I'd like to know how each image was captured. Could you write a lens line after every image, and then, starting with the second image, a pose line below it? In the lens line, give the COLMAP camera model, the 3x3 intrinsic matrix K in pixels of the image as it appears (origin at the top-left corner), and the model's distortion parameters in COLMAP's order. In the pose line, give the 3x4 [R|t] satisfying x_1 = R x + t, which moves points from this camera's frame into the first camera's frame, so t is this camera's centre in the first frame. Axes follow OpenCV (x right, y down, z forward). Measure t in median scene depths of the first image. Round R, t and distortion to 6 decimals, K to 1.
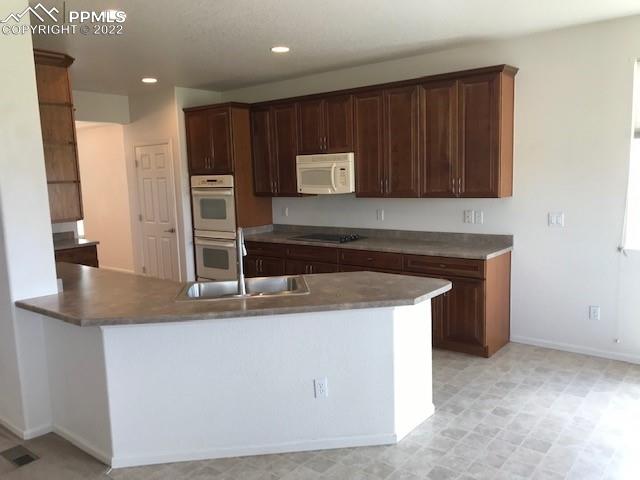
lens RADIAL K [[521.3, 0, 322.0], [0, 521.3, 239.7], [0, 0, 1]] dist [0.024020, -0.039300]
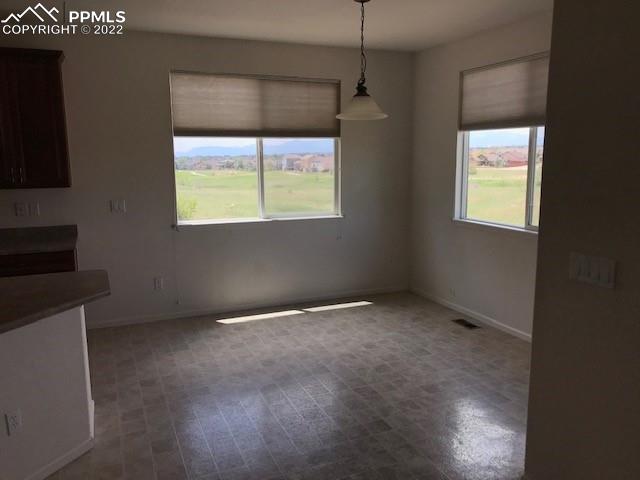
lens RADIAL K [[521.3, 0, 321.2], [0, 521.3, 240.9], [0, 0, 1]] dist [0.024020, -0.039300]
pose [[0.480190, -0.117255, 0.869292, -0.363842], [0.104505, 0.991614, 0.076026, -0.005623], [-0.870917, 0.054339, 0.488417, 0.136550]]
